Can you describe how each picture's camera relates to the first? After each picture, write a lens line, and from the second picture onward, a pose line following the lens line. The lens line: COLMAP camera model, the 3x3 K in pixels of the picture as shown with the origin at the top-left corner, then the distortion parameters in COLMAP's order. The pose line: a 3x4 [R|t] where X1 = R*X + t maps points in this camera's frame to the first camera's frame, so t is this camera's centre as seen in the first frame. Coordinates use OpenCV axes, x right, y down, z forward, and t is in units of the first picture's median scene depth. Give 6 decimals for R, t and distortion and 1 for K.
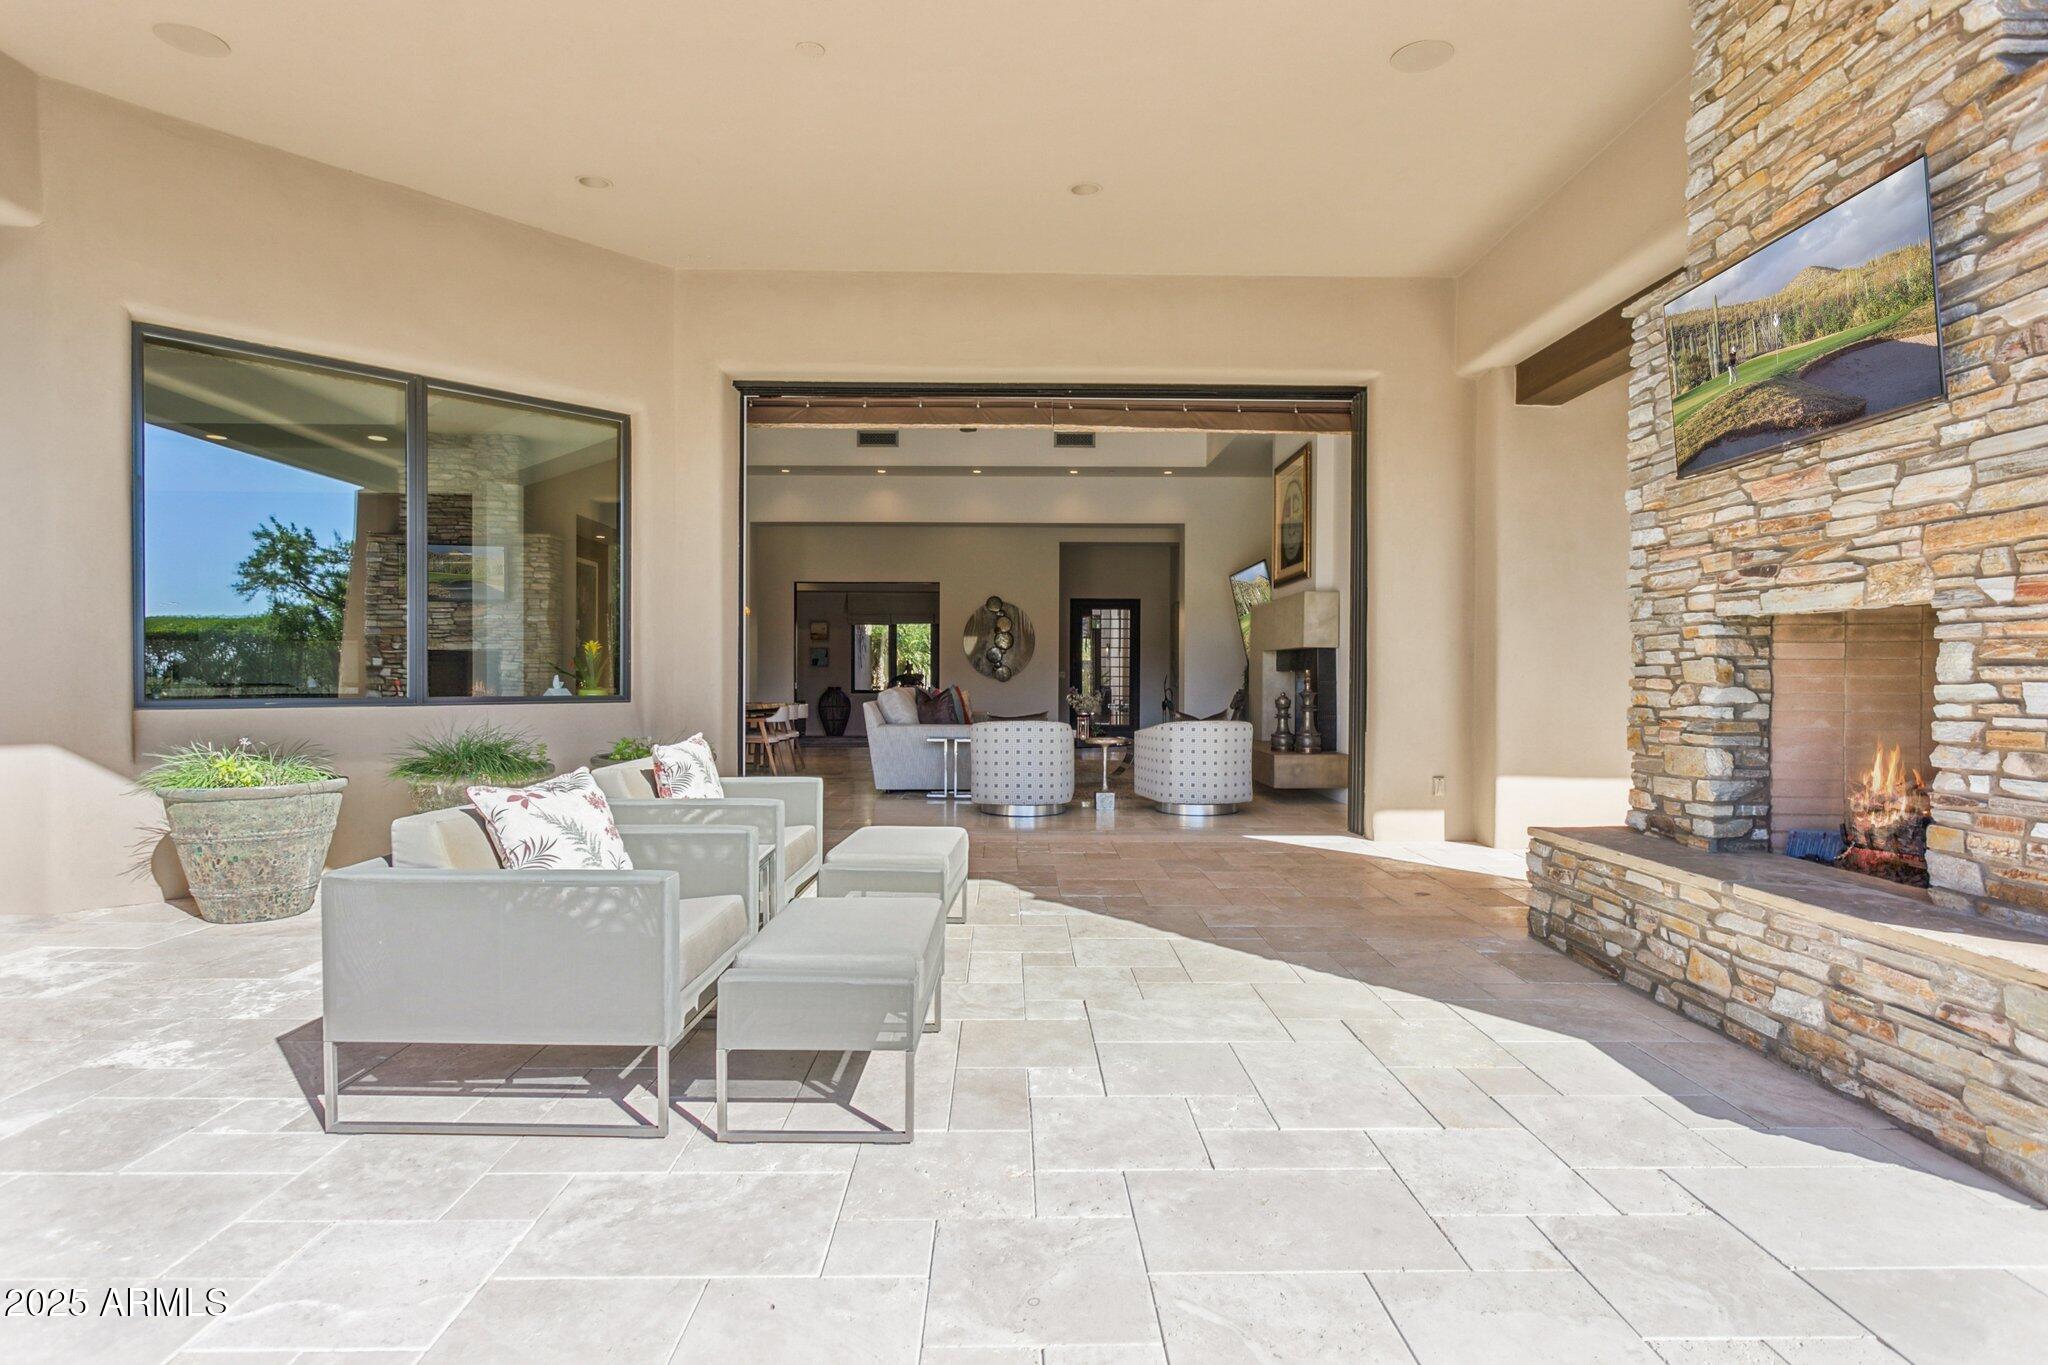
lens RADIAL K [[1056.2, 0, 1031.0], [0, 1056.2, 690.9], [0, 0, 1]] dist [-0.000209, 0.000255]
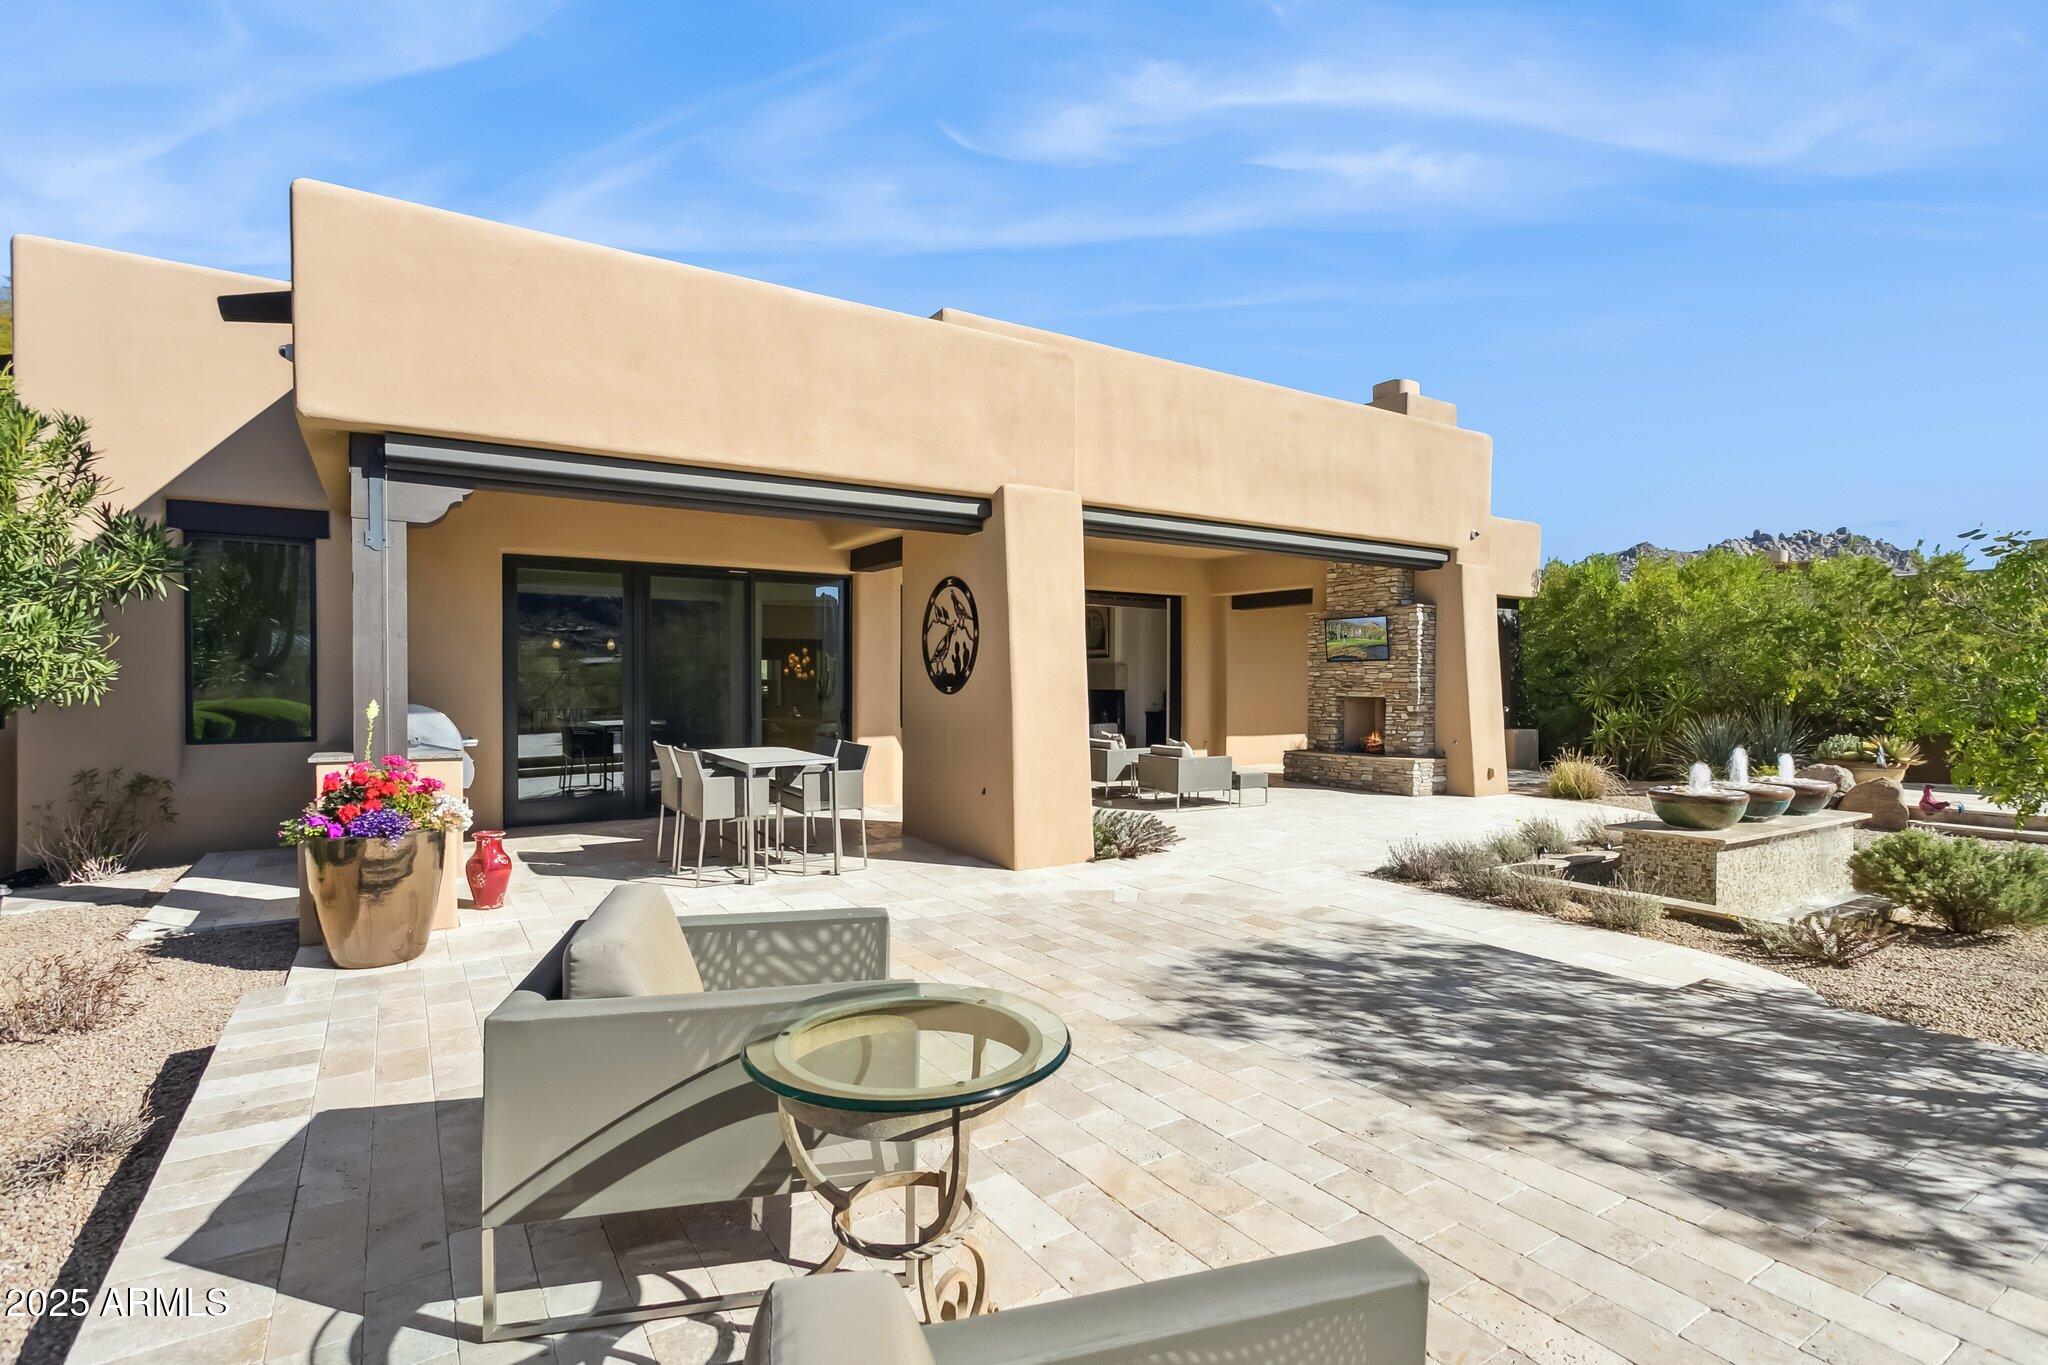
lens RADIAL K [[976.0, 0, 1026.8], [0, 976.0, 676.7], [0, 0, 1]] dist [-0.000498, -0.000839]
pose [[0.853559, 0.002417, 0.520990, -2.462838], [0.005929, 0.999879, -0.014352, -0.099075], [-0.520962, 0.015339, 0.853442, -1.705179]]
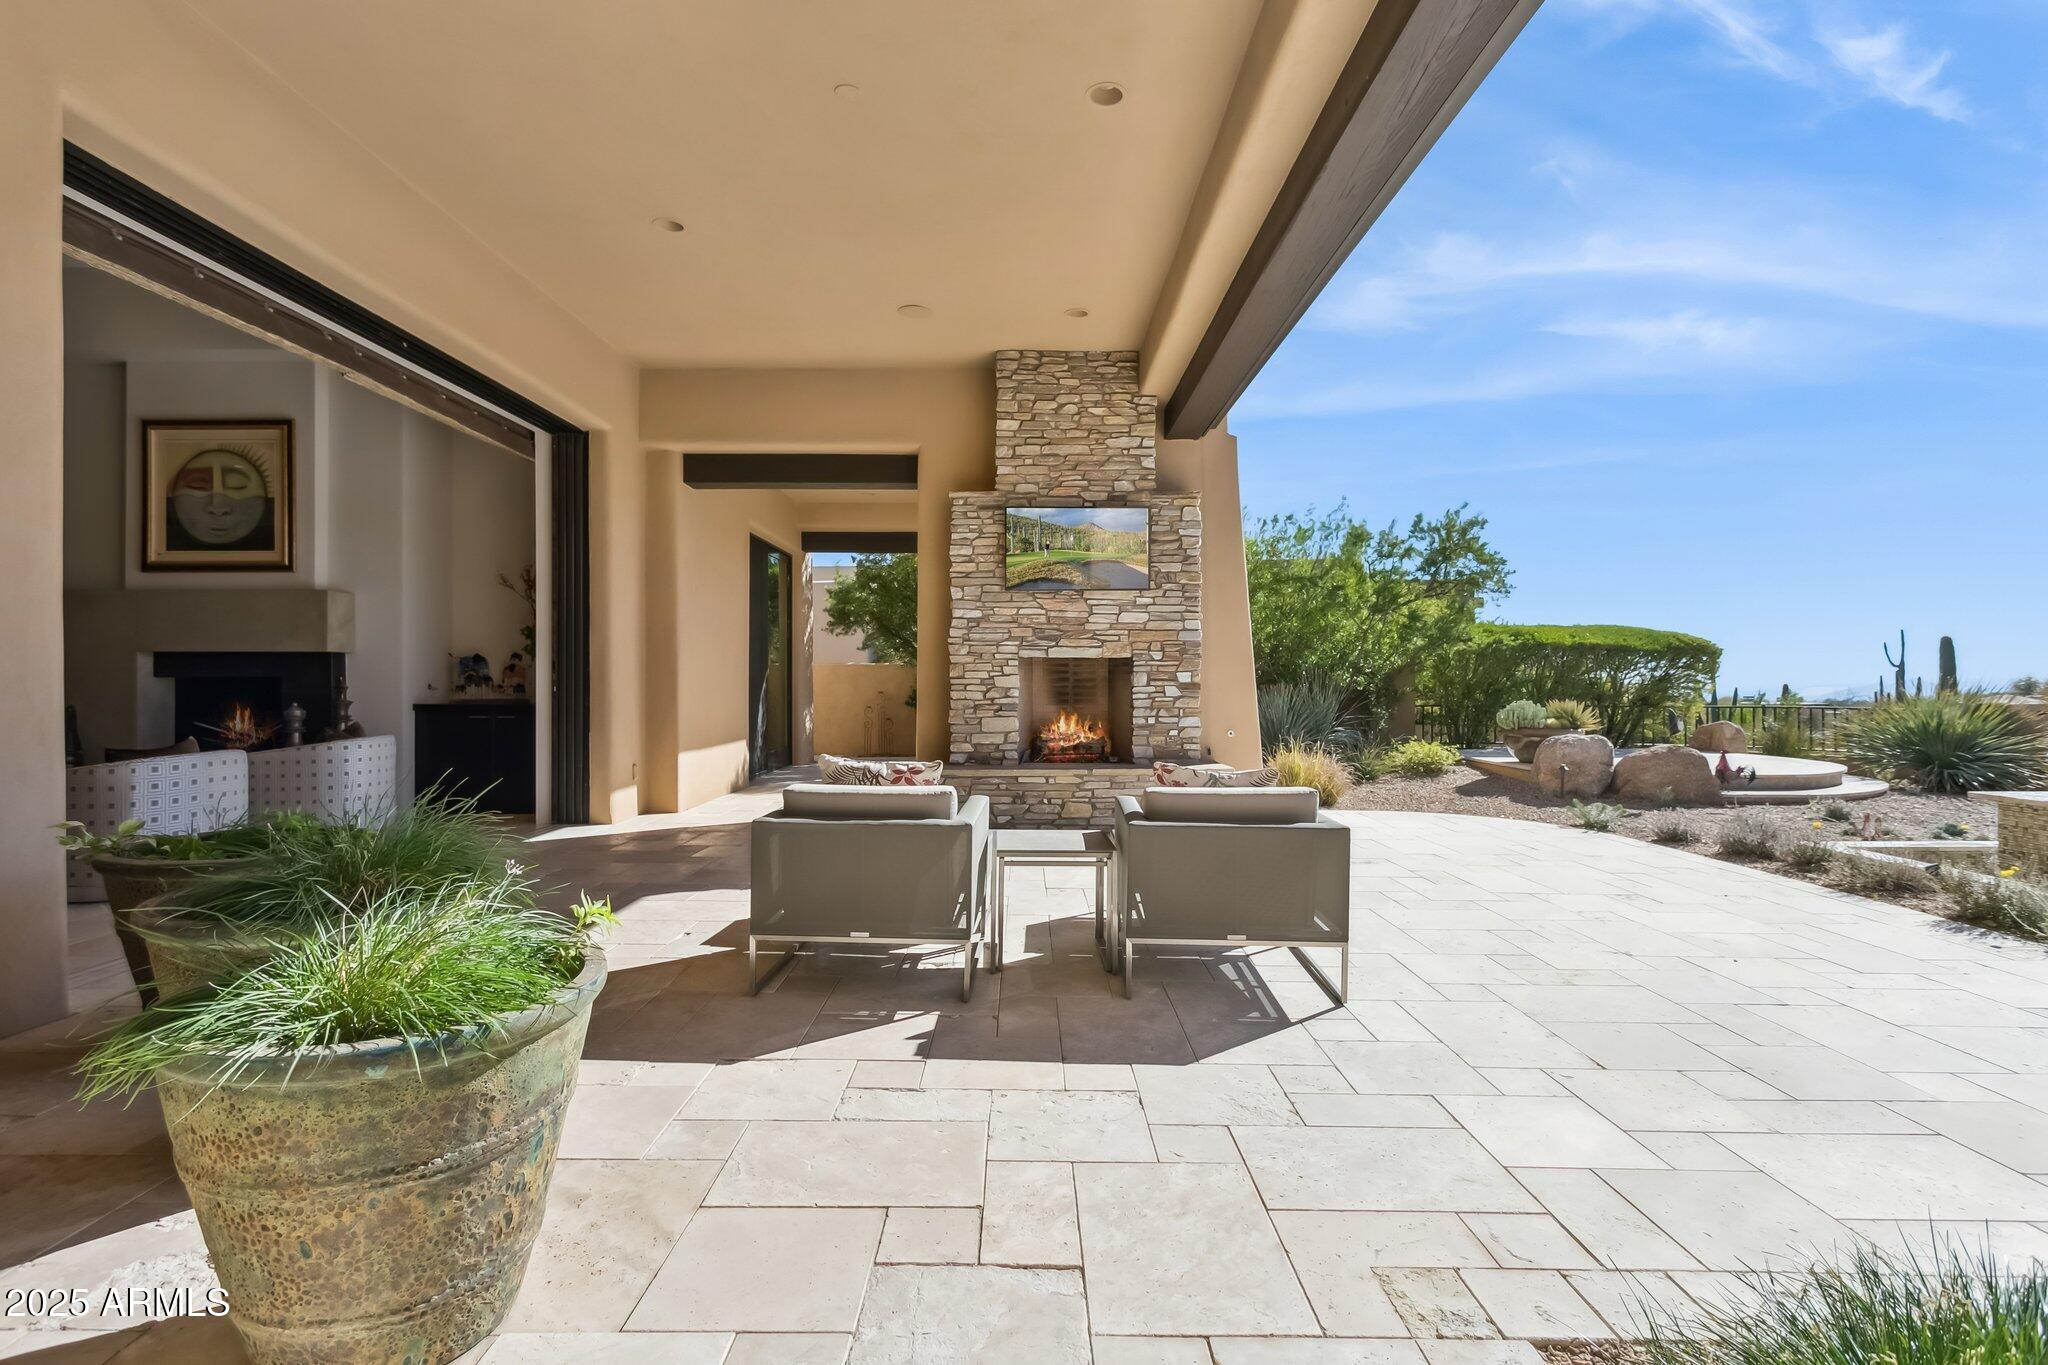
lens RADIAL K [[976.0, 0, 1026.8], [0, 976.0, 676.7], [0, 0, 1]] dist [-0.000498, -0.000839]
pose [[0.022709, -0.004395, 0.999732, -1.382773], [0.013650, 0.999898, 0.004086, -0.037519], [-0.999649, 0.013553, 0.022766, 0.950039]]
